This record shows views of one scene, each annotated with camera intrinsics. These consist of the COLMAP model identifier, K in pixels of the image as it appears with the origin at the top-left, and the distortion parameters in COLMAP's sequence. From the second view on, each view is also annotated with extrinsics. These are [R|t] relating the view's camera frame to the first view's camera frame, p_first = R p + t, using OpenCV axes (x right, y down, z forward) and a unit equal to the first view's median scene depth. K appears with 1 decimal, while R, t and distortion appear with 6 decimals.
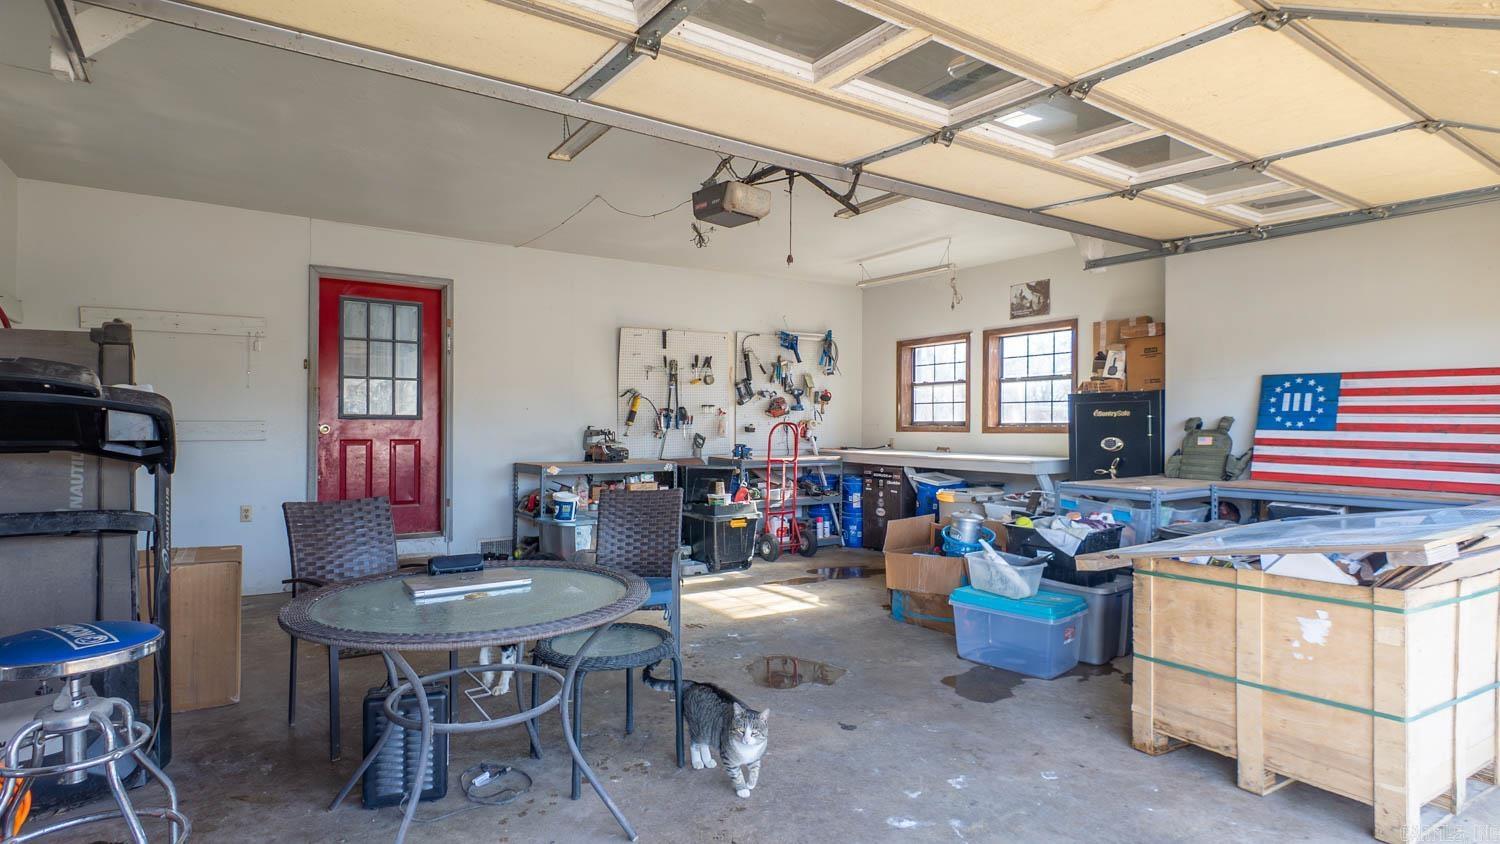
lens RADIAL K [[775.8, 0, 750.0], [0, 775.8, 422.0], [0, 0, 1]] dist [0.030890, -0.032740]
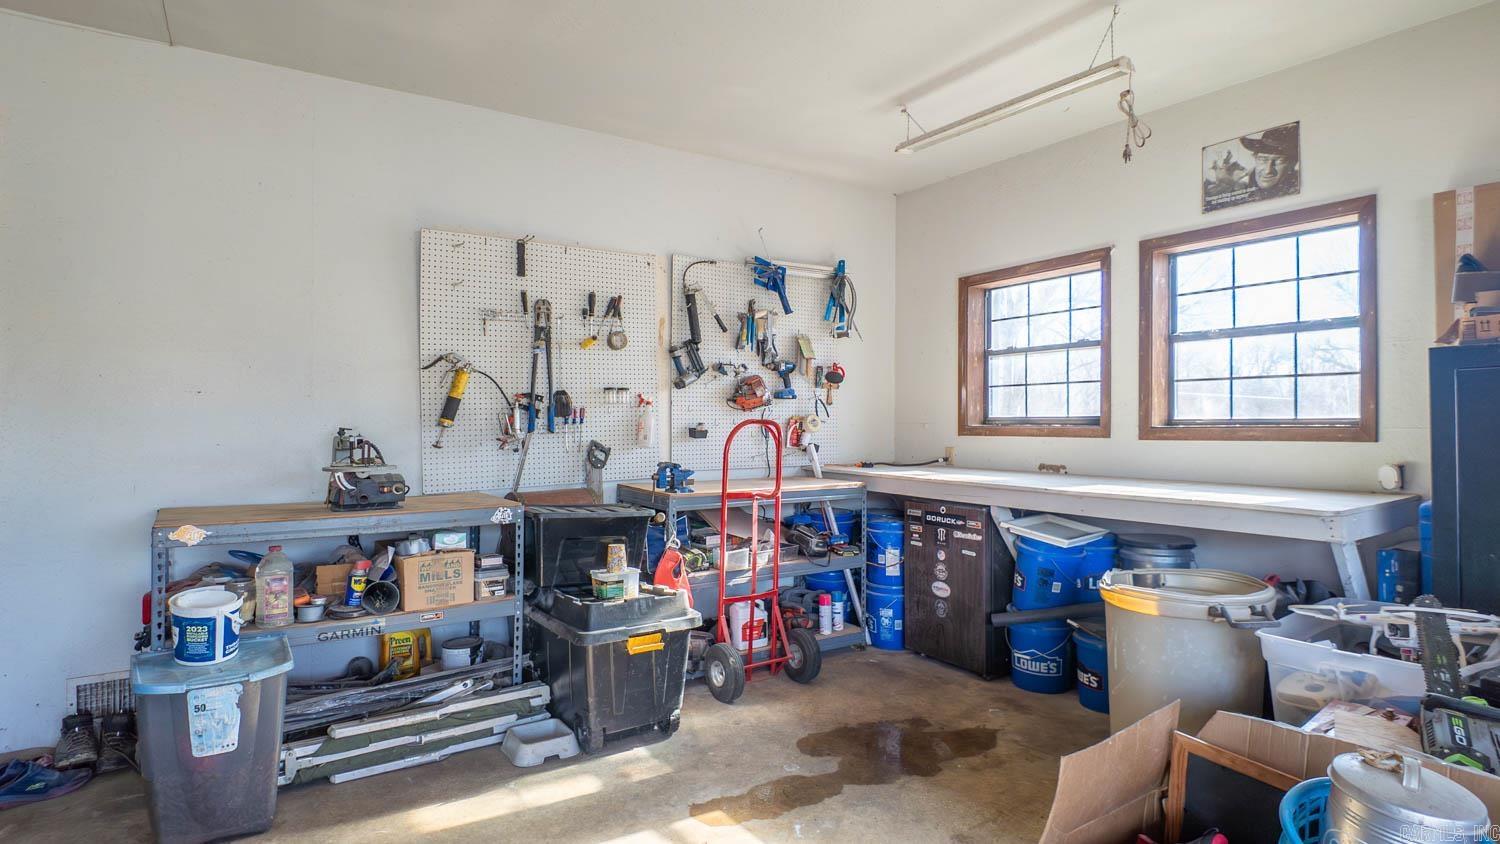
lens RADIAL K [[775.8, 0, 750.0], [0, 775.8, 422.0], [0, 0, 1]] dist [0.030890, -0.032740]
pose [[0.999978, -0.003202, -0.005731, 0.041569], [0.003215, 0.999992, 0.002216, 0.000884], [0.005724, -0.002235, 0.999981, 0.465142]]
